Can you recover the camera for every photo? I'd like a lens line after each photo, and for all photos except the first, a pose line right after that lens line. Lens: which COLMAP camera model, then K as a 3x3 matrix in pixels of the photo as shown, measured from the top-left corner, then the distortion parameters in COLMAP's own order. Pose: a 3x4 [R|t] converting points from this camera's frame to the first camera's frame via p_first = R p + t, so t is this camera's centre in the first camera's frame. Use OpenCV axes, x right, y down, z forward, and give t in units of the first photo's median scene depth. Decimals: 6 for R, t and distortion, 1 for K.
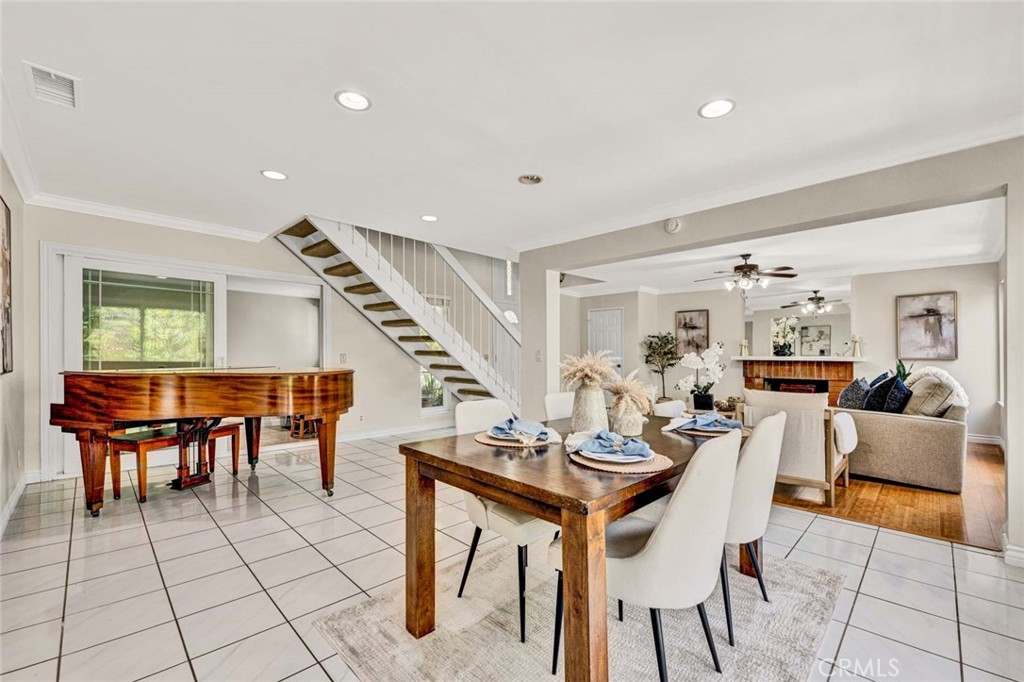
lens RADIAL K [[420.4, 0, 512.6], [0, 420.4, 347.2], [0, 0, 1]] dist [-0.001971, -0.000336]
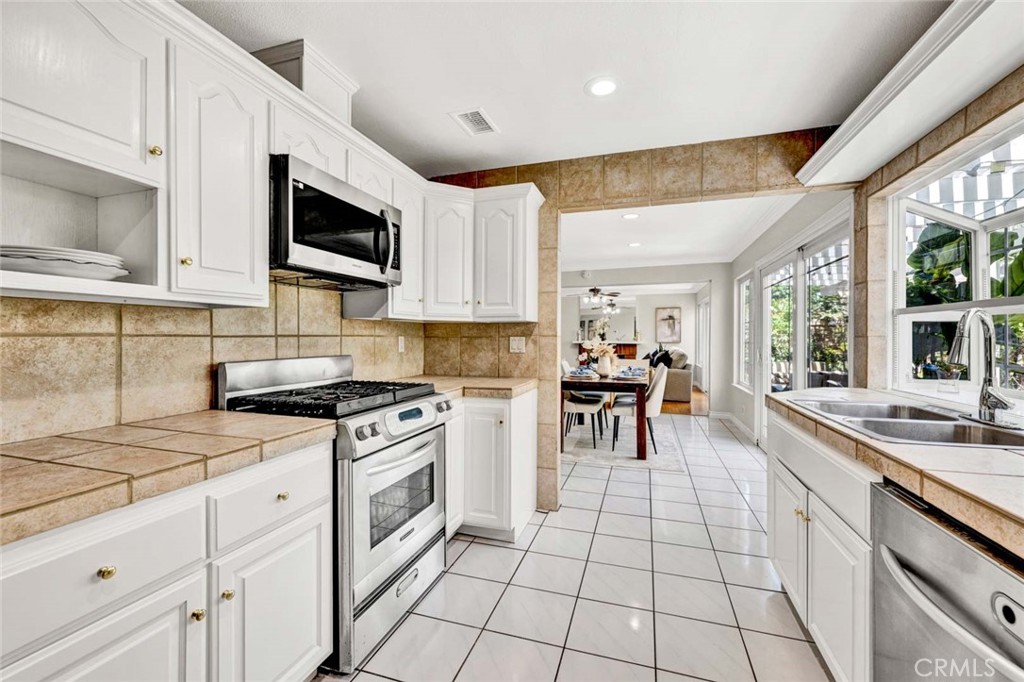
lens RADIAL K [[420.4, 0, 509.2], [0, 420.4, 338.2], [0, 0, 1]] dist [-0.001971, -0.000336]
pose [[0.888457, -0.003343, 0.458947, -0.512878], [-0.005204, 0.999836, 0.017356, -0.020130], [-0.458930, -0.017809, 0.888294, -0.343723]]
